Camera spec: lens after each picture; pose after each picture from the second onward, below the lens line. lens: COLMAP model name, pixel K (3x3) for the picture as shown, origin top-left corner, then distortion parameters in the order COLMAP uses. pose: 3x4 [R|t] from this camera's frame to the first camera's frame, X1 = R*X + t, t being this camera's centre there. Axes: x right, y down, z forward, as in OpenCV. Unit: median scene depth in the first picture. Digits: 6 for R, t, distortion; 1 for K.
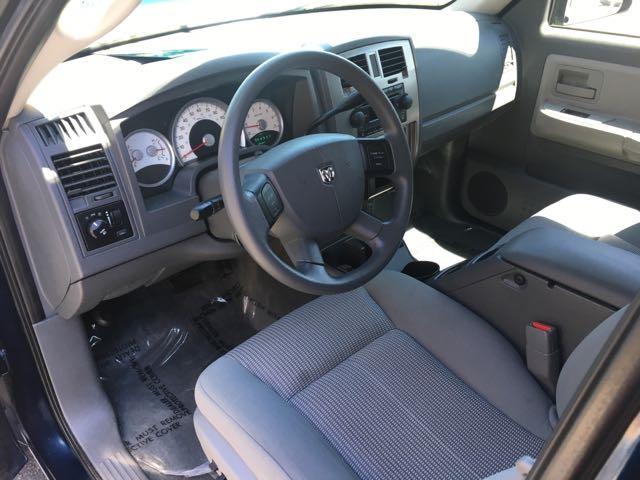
lens RADIAL K [[557.8, 0, 316.3], [0, 557.8, 239.2], [0, 0, 1]] dist [0.093324, -0.142511]
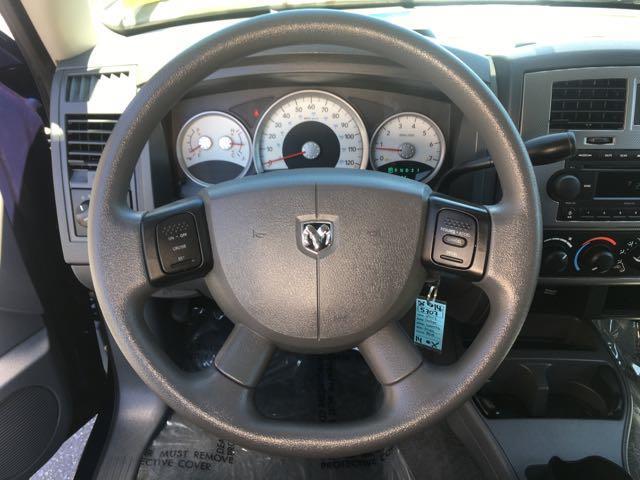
lens RADIAL K [[557.8, 0, 316.3], [0, 557.8, 239.2], [0, 0, 1]] dist [0.093324, -0.142511]
pose [[0.730892, 0.362942, -0.577987, 0.269486], [-0.355589, 0.925358, 0.131412, -0.171687], [0.582540, 0.109478, 0.805396, 0.455448]]
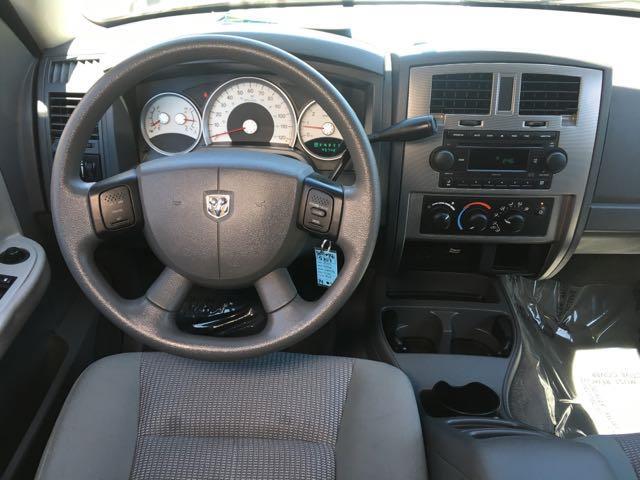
lens RADIAL K [[557.8, 0, 316.3], [0, 557.8, 239.2], [0, 0, 1]] dist [0.093324, -0.142511]
pose [[0.705234, 0.398413, -0.586440, 0.467018], [-0.375182, 0.911578, 0.168122, -0.206606], [0.601568, 0.101456, 0.792353, 0.402620]]
